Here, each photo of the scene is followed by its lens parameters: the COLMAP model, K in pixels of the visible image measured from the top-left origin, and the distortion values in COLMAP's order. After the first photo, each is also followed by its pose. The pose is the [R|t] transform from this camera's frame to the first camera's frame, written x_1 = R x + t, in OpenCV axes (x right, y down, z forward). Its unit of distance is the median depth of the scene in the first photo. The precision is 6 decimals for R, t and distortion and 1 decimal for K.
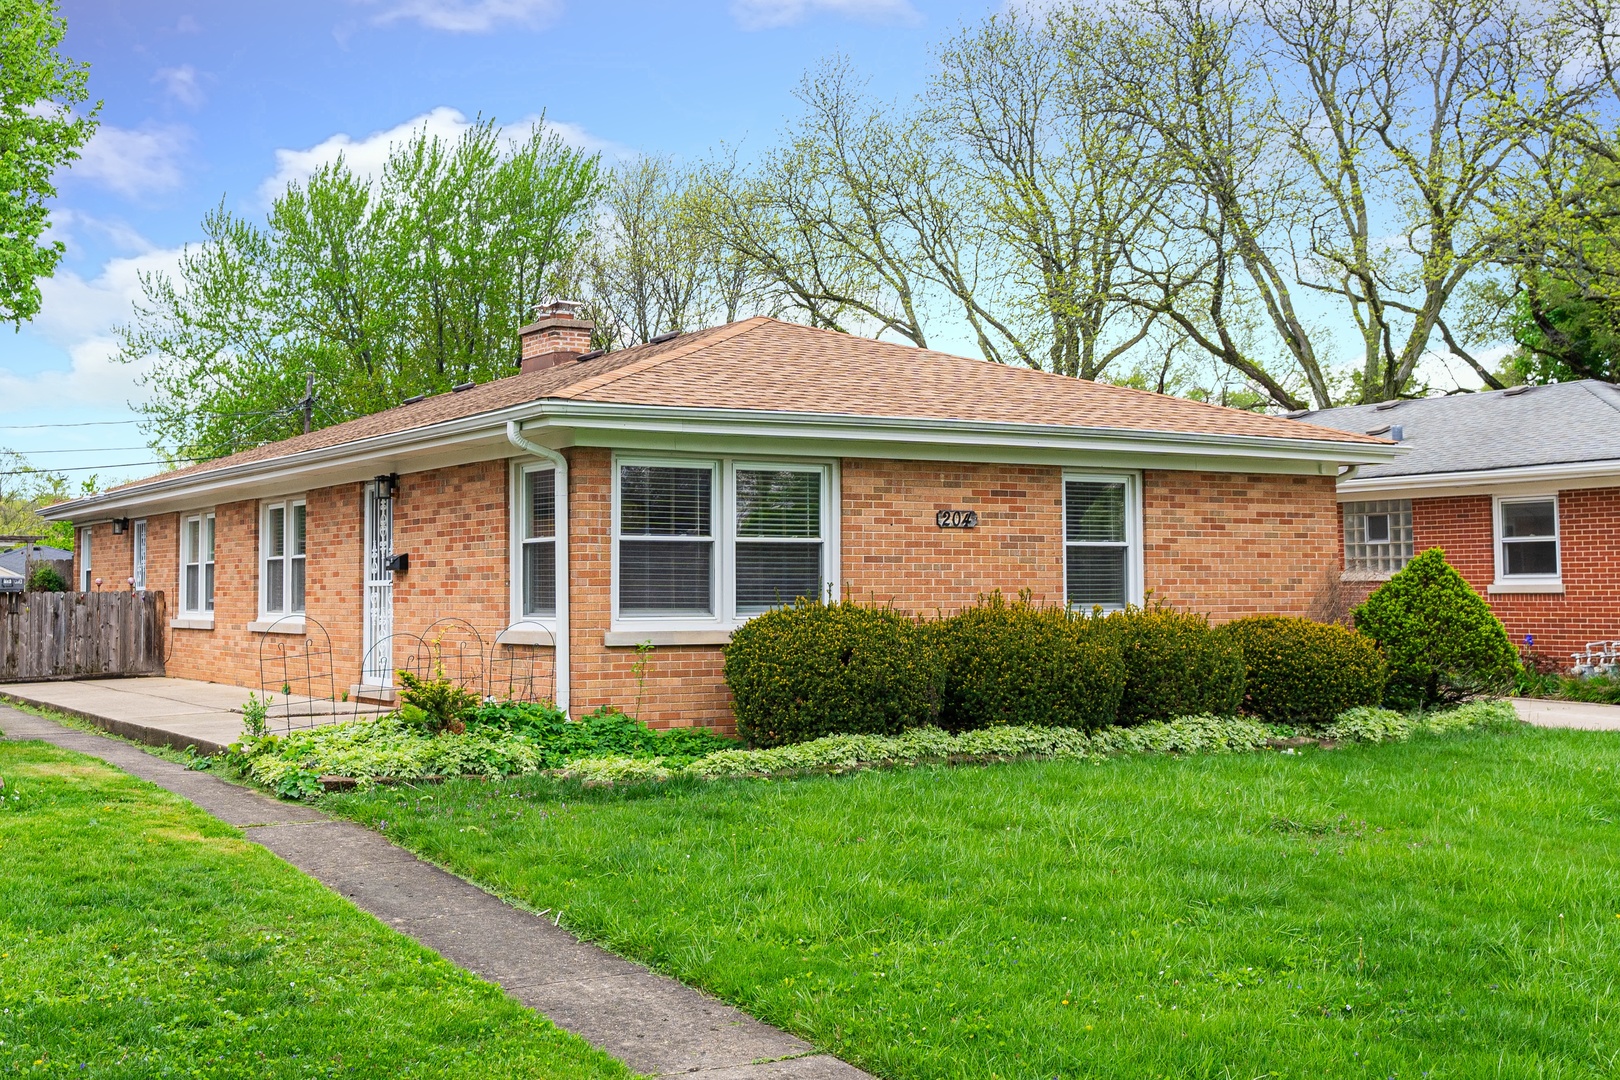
lens RADIAL K [[1949.0, 0, 810.0], [0, 1949.0, 540.0], [0, 0, 1]] dist [-0.001871, -0.000112]
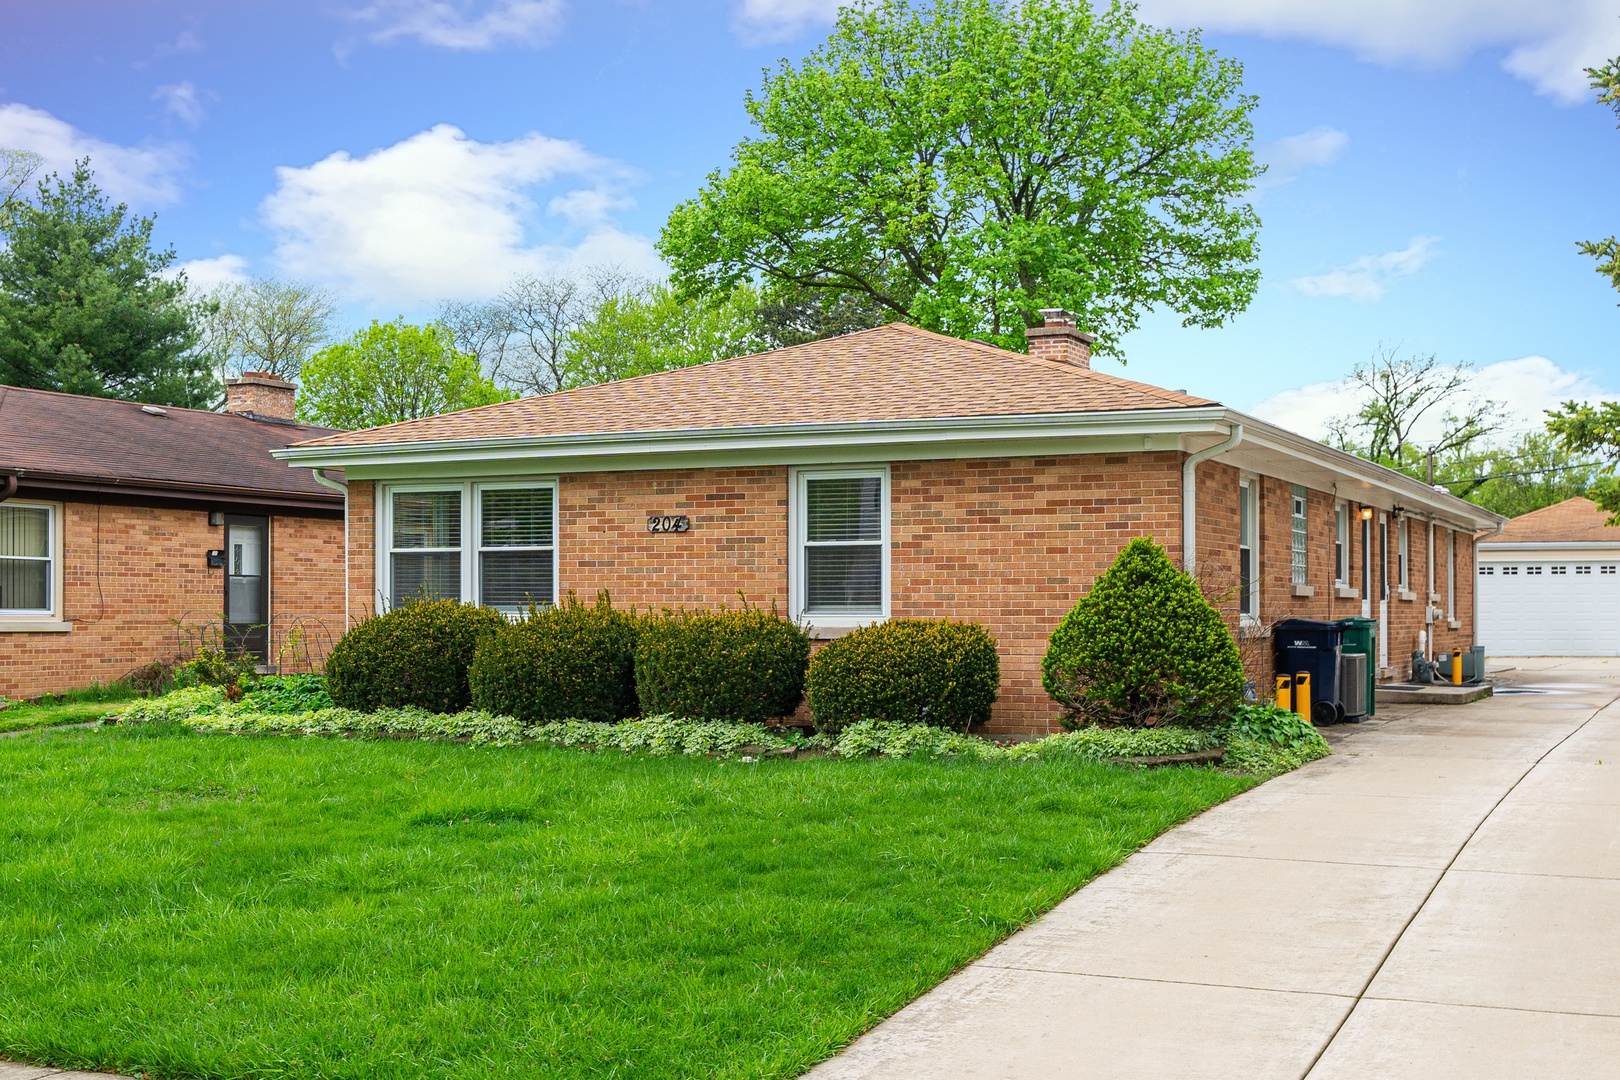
lens RADIAL K [[1949.0, 0, 810.0], [0, 1949.0, 540.0], [0, 0, 1]] dist [-0.001871, -0.000112]
pose [[0.552568, -0.023809, -0.833128, 0.942156], [0.022832, 0.999649, -0.013425, 0.012989], [0.833155, -0.011604, 0.552918, 0.461352]]
